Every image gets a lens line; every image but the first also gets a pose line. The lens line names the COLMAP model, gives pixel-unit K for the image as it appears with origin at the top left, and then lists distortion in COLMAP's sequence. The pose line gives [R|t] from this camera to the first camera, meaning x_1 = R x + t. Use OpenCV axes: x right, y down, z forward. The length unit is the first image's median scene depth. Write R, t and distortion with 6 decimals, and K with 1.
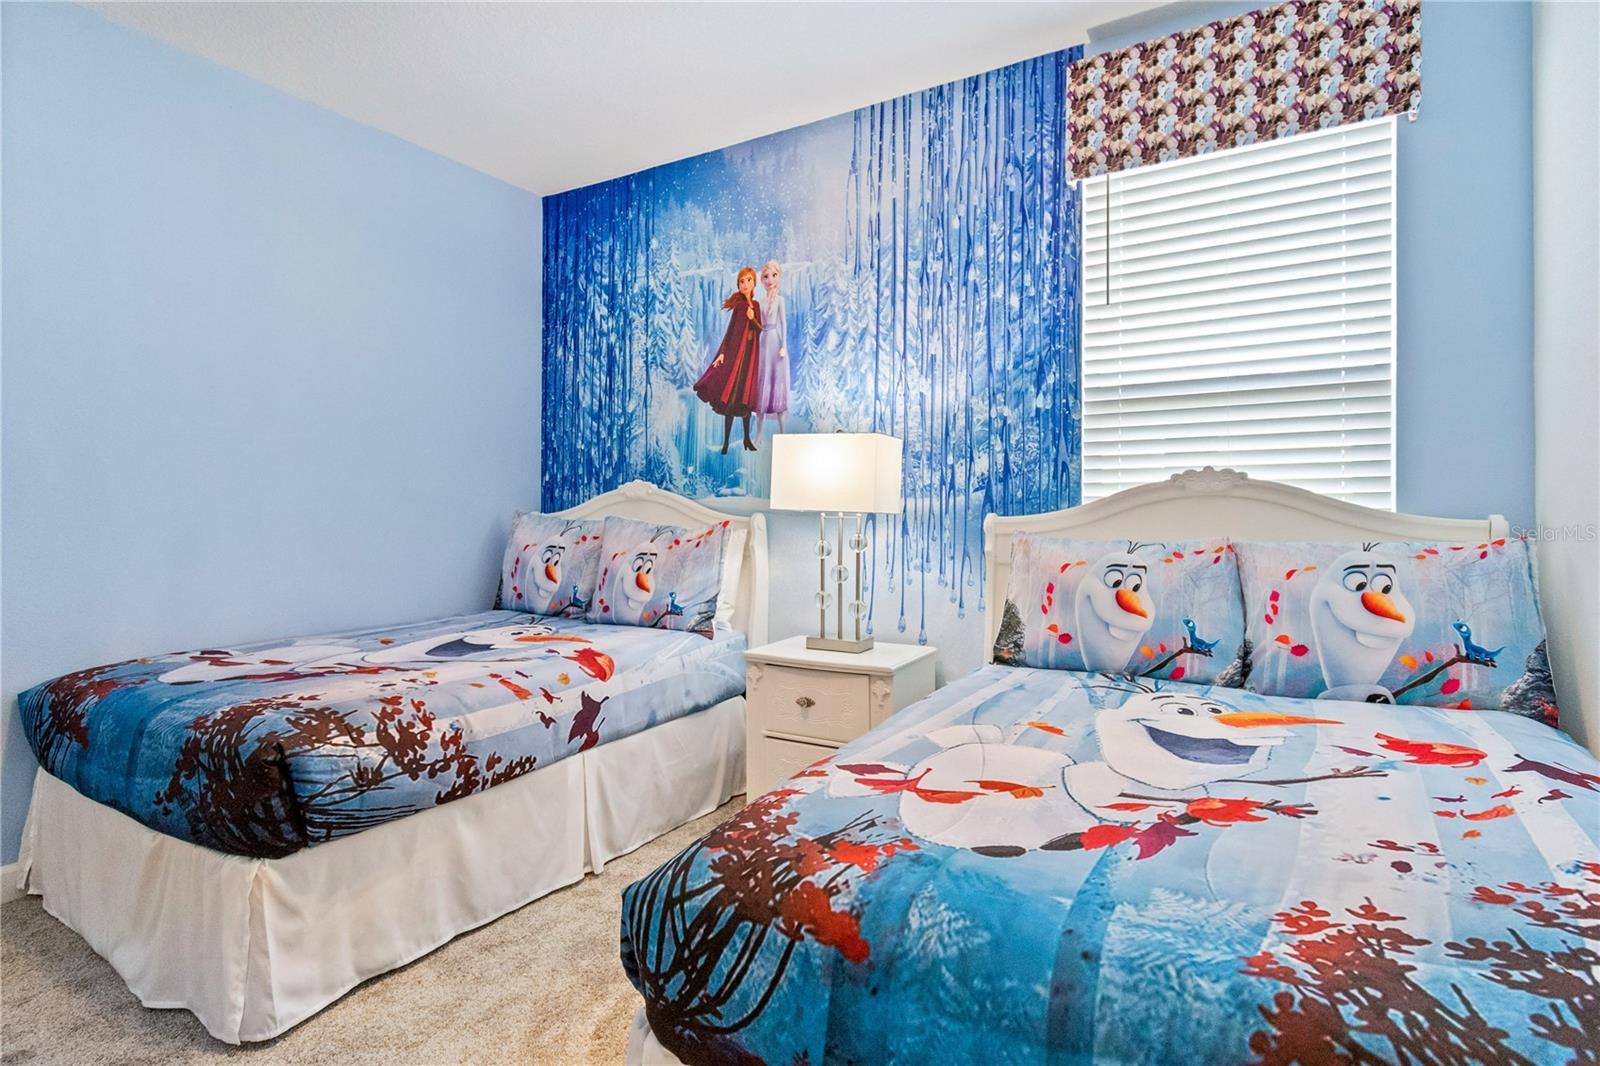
lens RADIAL K [[916.7, 0, 800.3], [0, 916.7, 499.6], [0, 0, 1]] dist [-0.002736, -0.000626]
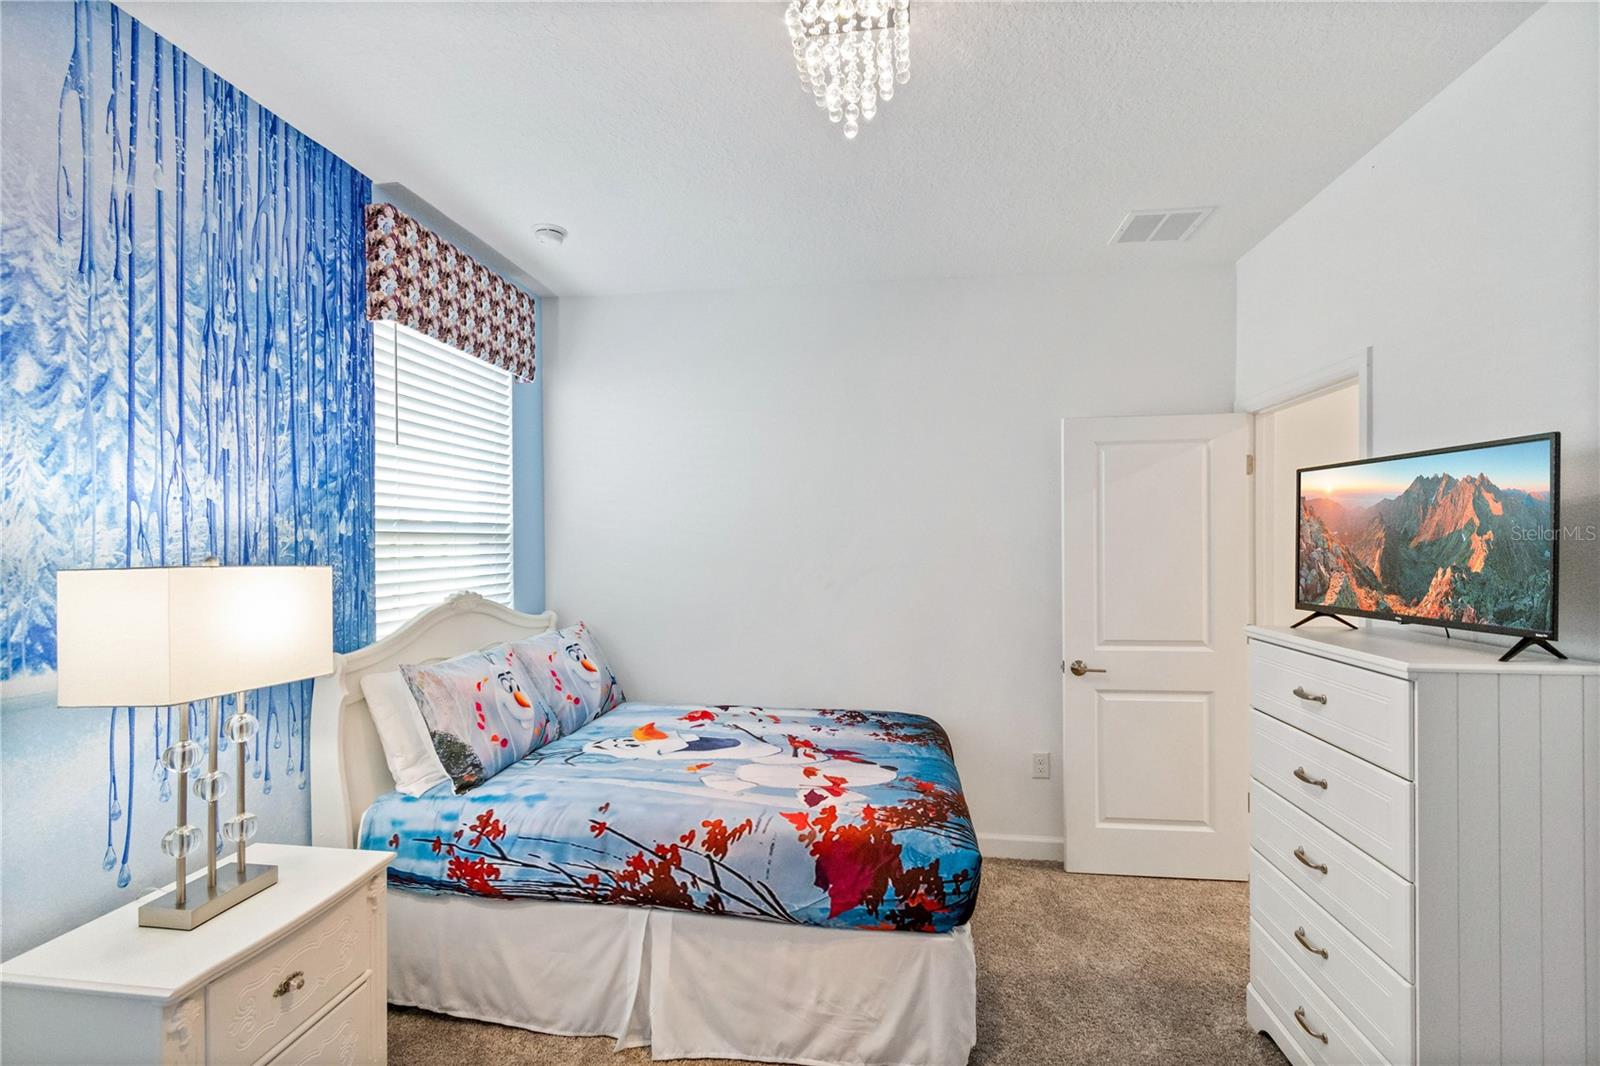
lens RADIAL K [[735.5, 0, 800.0], [0, 735.5, 533.0], [0, 0, 1]] dist [-0.000077, -0.000202]
pose [[-0.461062, 0.006689, 0.887343, -0.607128], [-0.015093, 0.999768, -0.015379, -0.093354], [-0.887240, -0.020483, -0.460854, 0.898318]]
